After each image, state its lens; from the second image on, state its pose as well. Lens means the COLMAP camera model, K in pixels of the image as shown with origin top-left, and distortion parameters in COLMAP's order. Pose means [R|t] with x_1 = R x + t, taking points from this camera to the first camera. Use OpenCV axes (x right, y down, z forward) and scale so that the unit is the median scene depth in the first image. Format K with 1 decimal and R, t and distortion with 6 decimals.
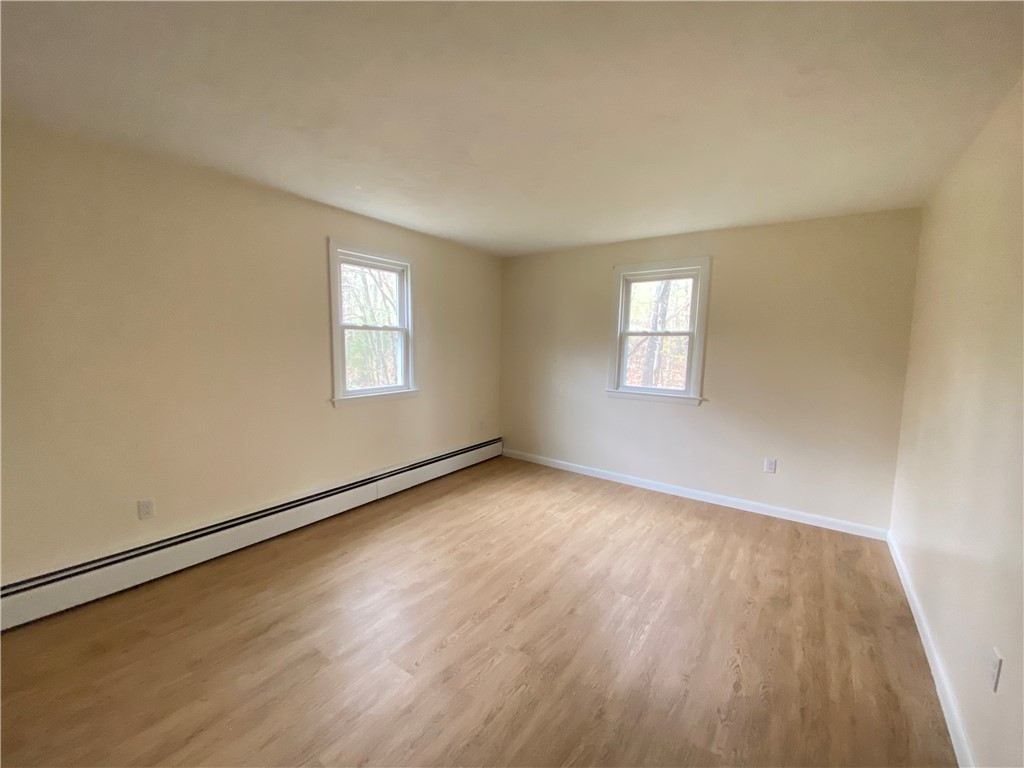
lens RADIAL K [[417.8, 0, 505.7], [0, 417.8, 383.8], [0, 0, 1]] dist [-0.000813, -0.000312]
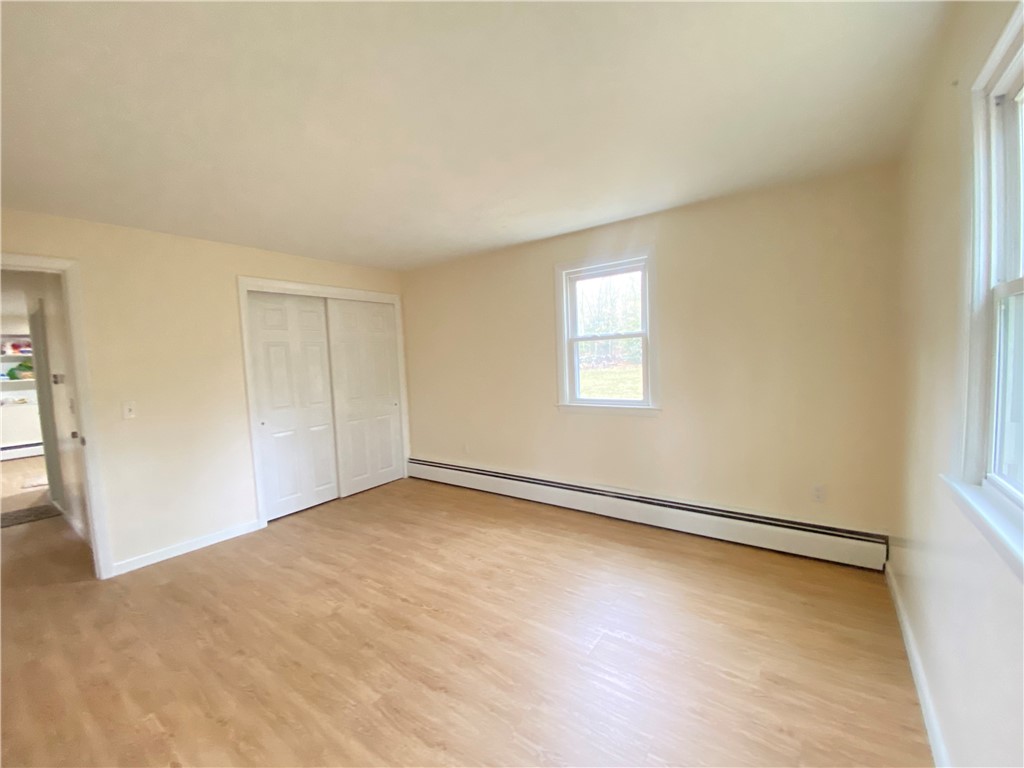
lens RADIAL K [[417.8, 0, 505.7], [0, 417.8, 383.8], [0, 0, 1]] dist [-0.000813, -0.000312]
pose [[0.020910, 0.070548, -0.997289, 0.757560], [-0.070119, 0.995154, 0.068927, -0.089632], [0.997319, 0.068488, 0.025755, 0.889159]]
